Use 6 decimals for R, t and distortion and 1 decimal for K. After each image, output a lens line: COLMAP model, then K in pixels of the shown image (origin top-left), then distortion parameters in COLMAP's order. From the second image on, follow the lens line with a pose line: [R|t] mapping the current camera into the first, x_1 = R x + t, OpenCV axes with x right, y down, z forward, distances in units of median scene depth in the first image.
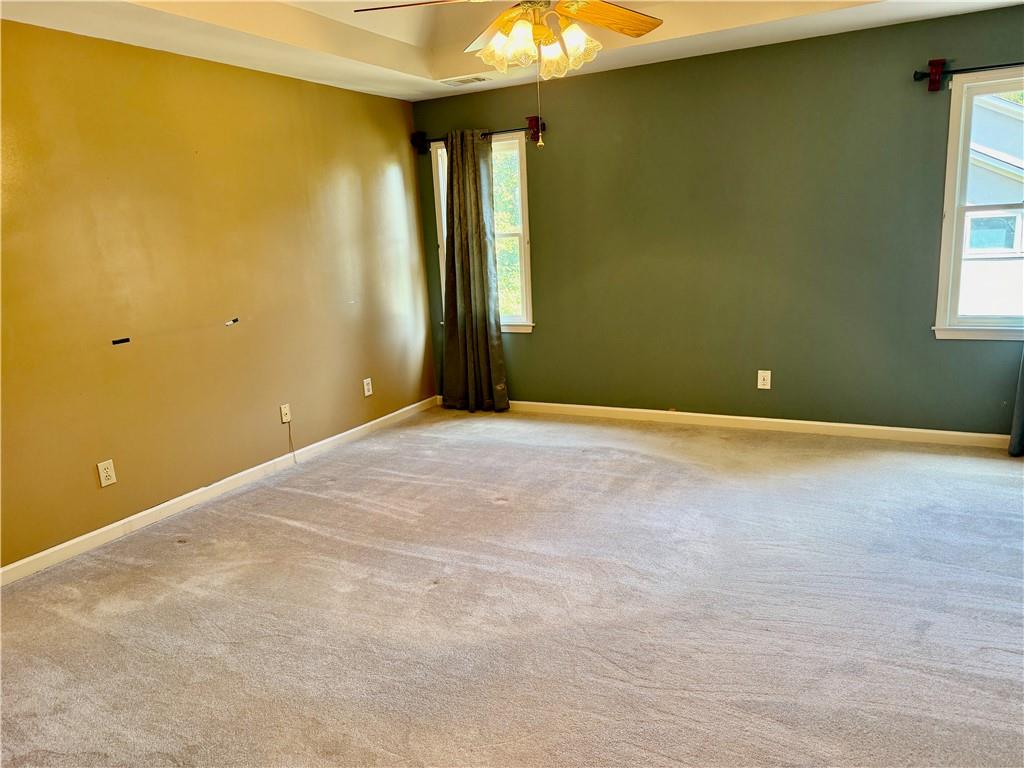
lens RADIAL K [[716.0, 0, 512.0], [0, 716.0, 384.0], [0, 0, 1]] dist [-0.000102, -0.000584]
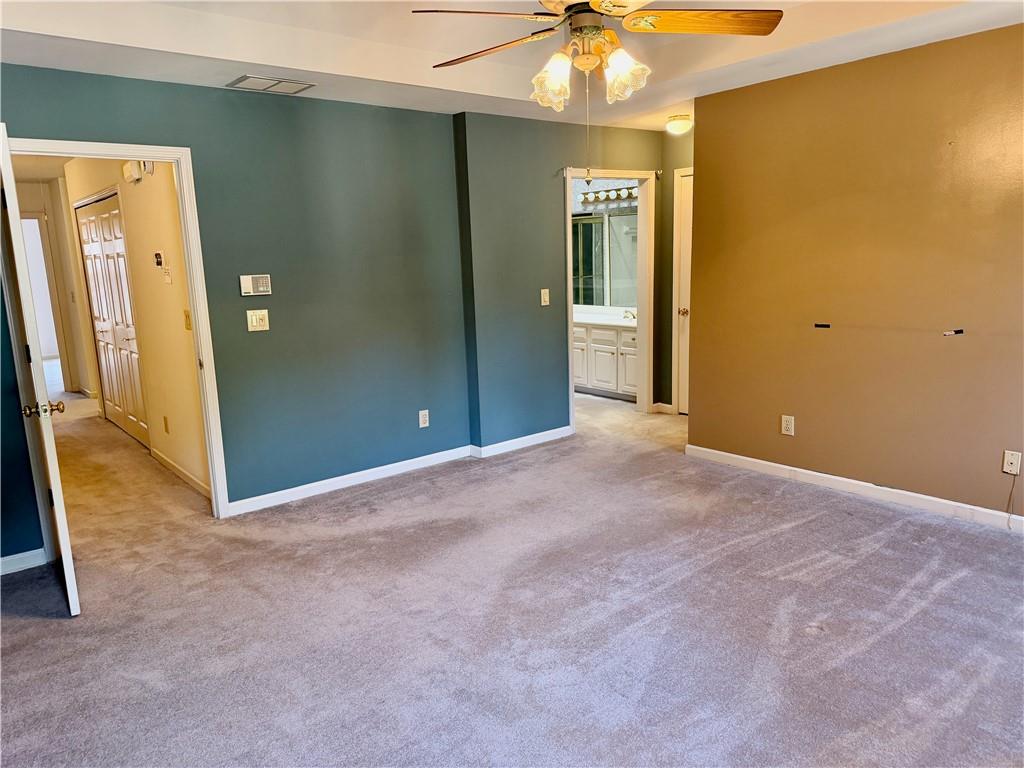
lens RADIAL K [[716.0, 0, 512.0], [0, 716.0, 384.0], [0, 0, 1]] dist [-0.000102, -0.000584]
pose [[-0.364117, 0.236156, -0.900916, 0.711833], [-0.139332, 0.942621, 0.303401, -0.252843], [0.920872, 0.236000, -0.310320, 0.910483]]
